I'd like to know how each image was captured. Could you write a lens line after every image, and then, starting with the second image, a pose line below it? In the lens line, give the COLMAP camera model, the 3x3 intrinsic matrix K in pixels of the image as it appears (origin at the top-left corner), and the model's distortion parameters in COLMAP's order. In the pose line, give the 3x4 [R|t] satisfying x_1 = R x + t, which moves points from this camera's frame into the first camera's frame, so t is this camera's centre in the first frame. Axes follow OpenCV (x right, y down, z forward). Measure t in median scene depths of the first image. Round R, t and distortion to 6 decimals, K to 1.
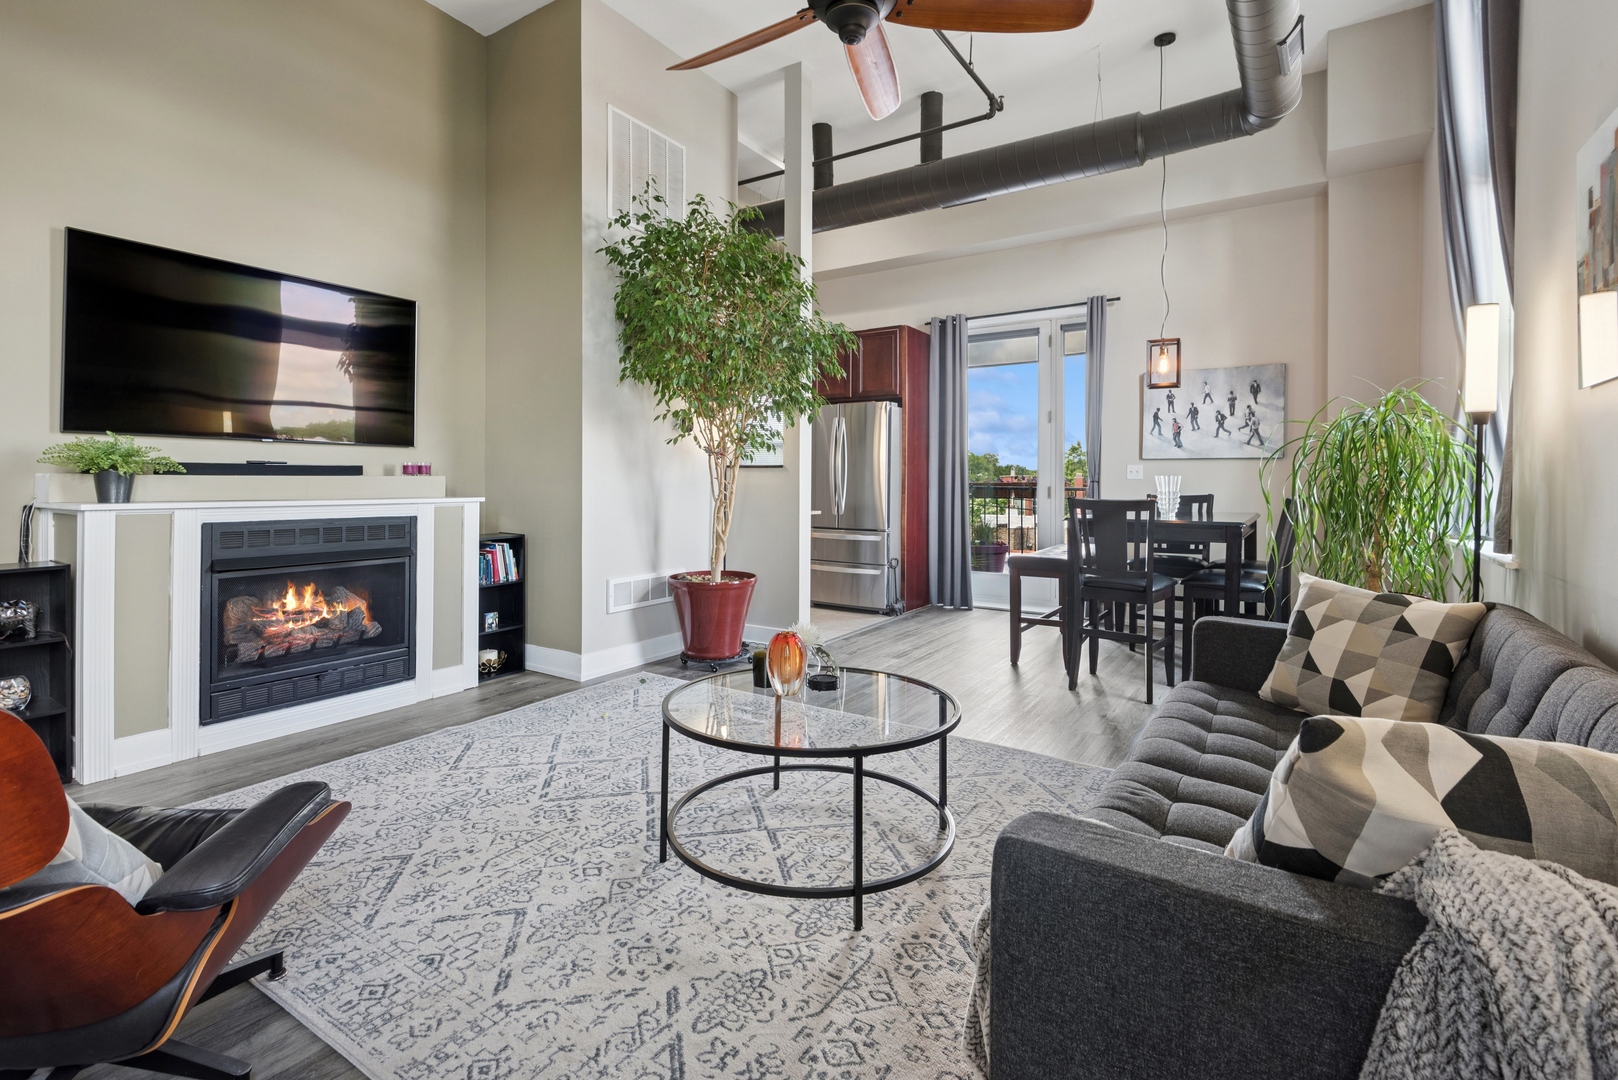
lens RADIAL K [[759.9, 0, 805.5], [0, 759.9, 499.8], [0, 0, 1]] dist [-0.001265, -0.000304]
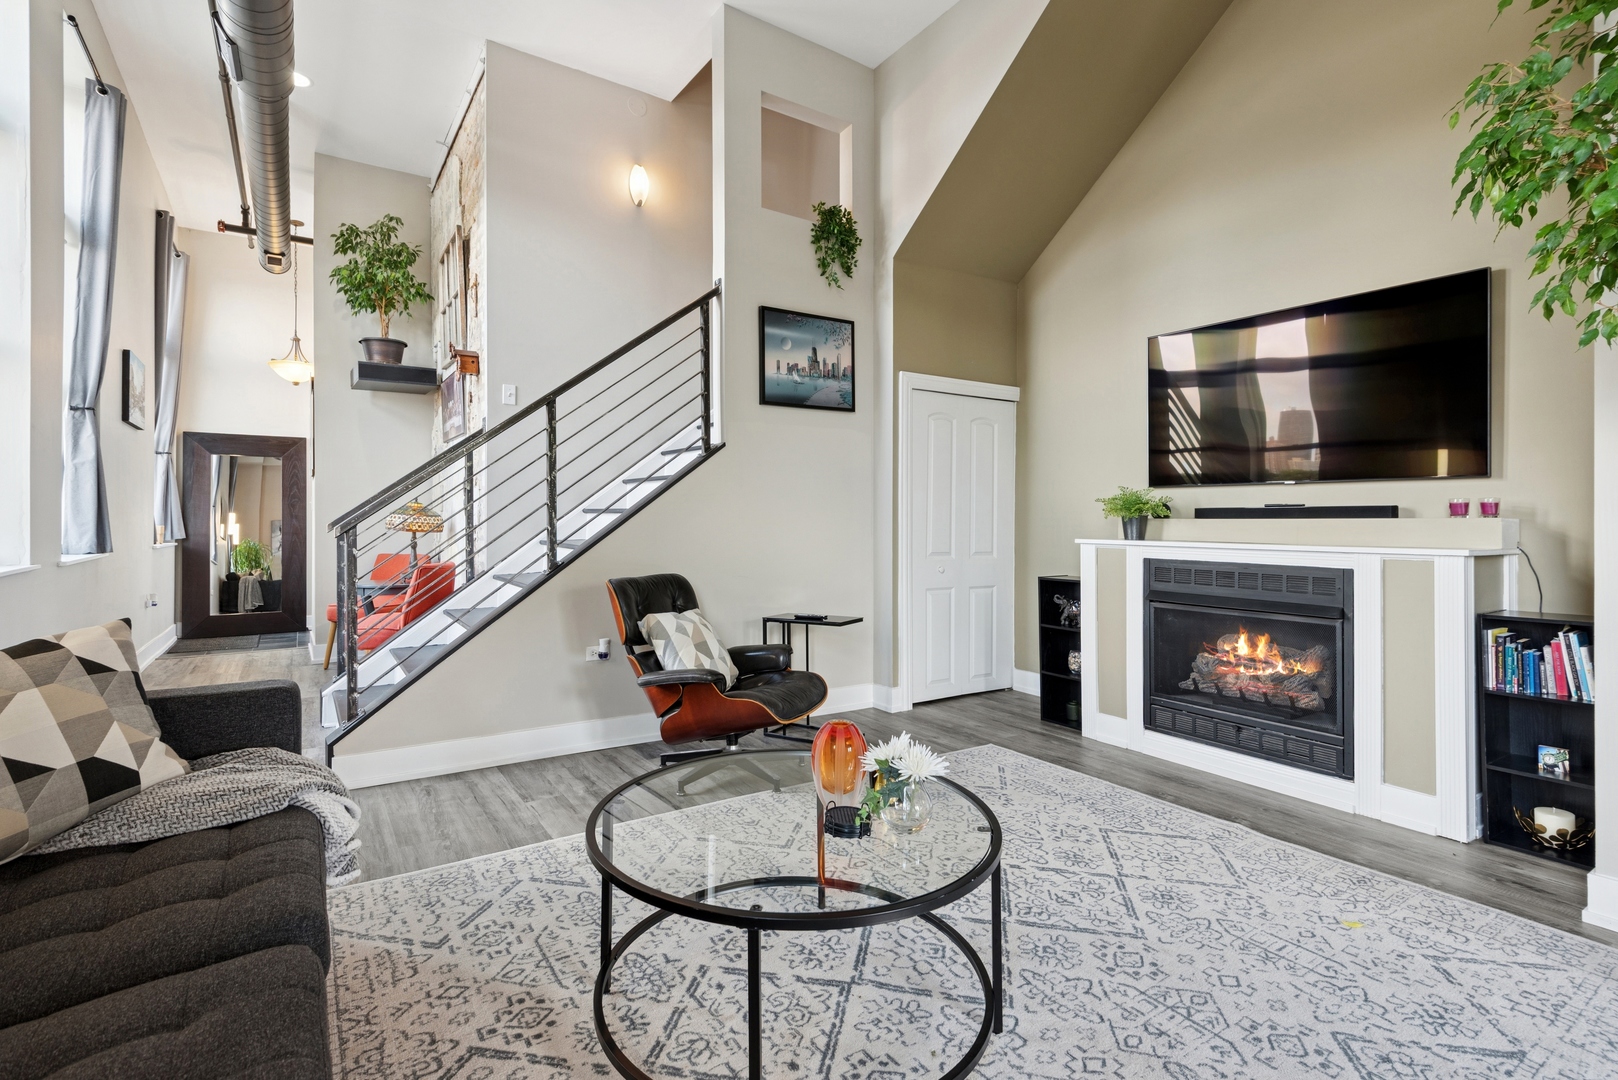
lens RADIAL K [[756.6, 0, 808.9], [0, 756.6, 514.5], [0, 0, 1]] dist [0.035221, -0.021826]
pose [[-0.397561, -0.016080, -0.917435, 0.527702], [-0.031302, 0.999502, -0.003955, -0.018051], [0.917042, 0.027145, -0.397866, 0.992199]]
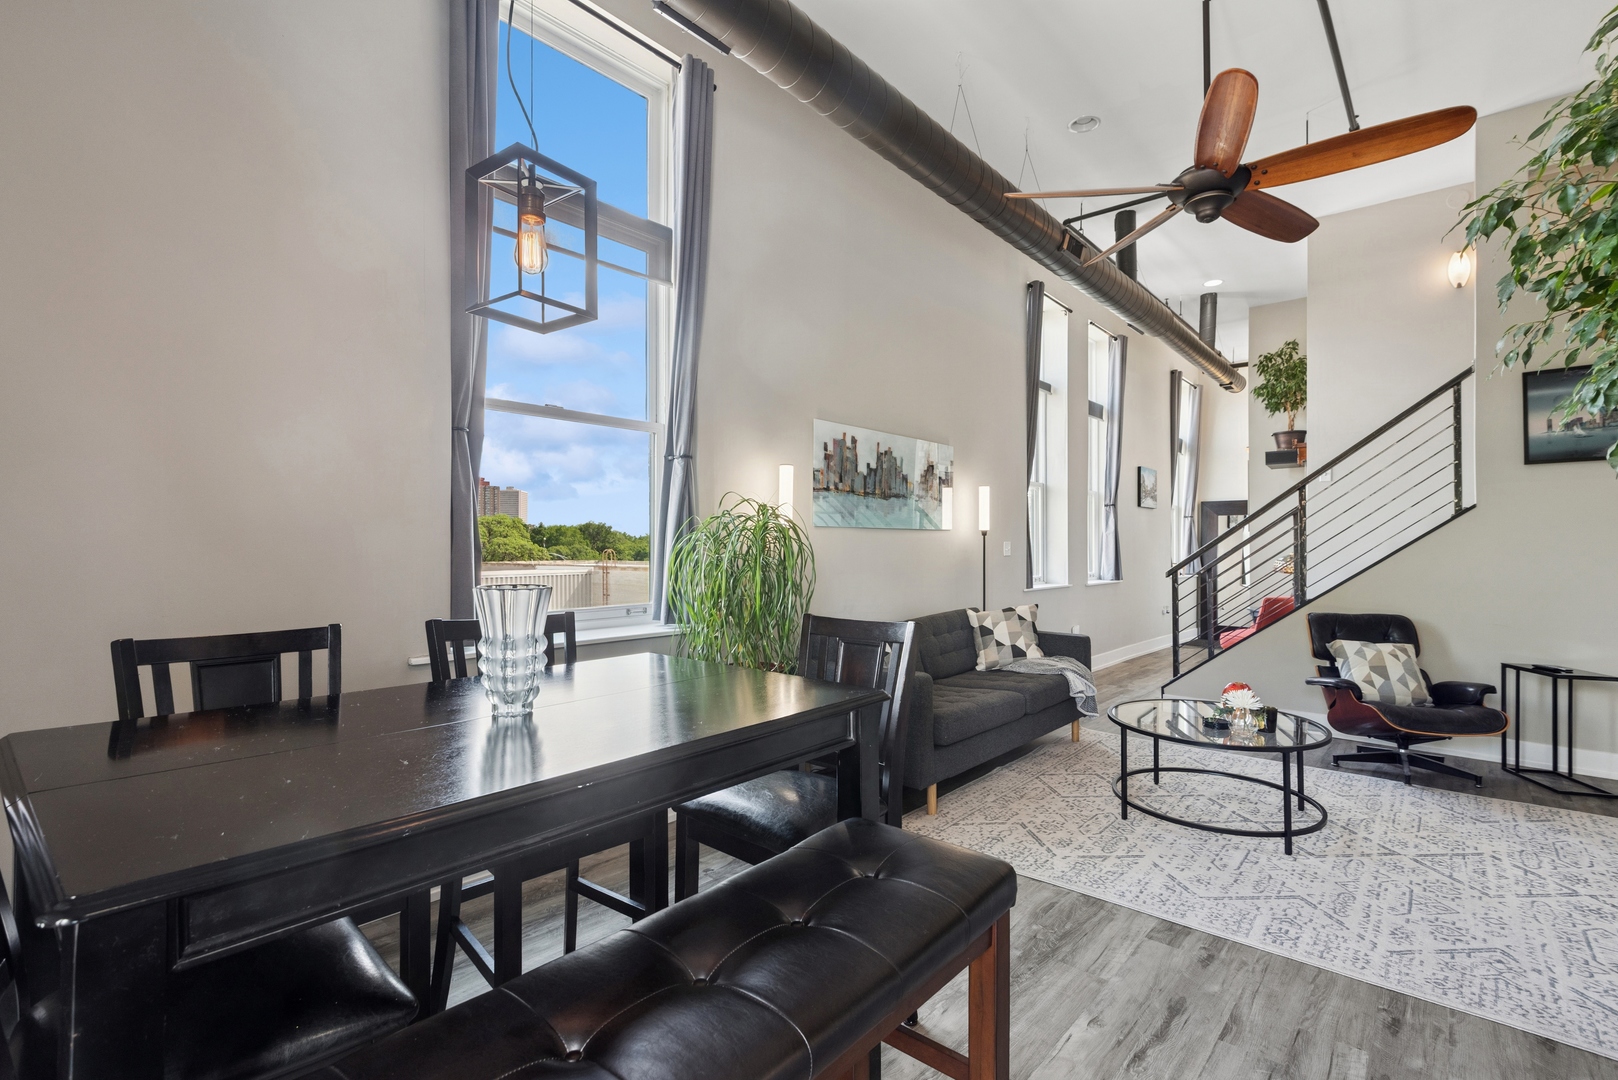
lens RADIAL K [[740.5, 0, 784.7], [0, 740.5, 546.6], [0, 0, 1]] dist [-0.011962, 0.000539]
pose [[-0.986414, -0.011188, 0.163897, 0.475150], [-0.007157, 0.999658, 0.025170, -0.088693], [-0.164123, 0.023655, -0.986156, 1.985659]]
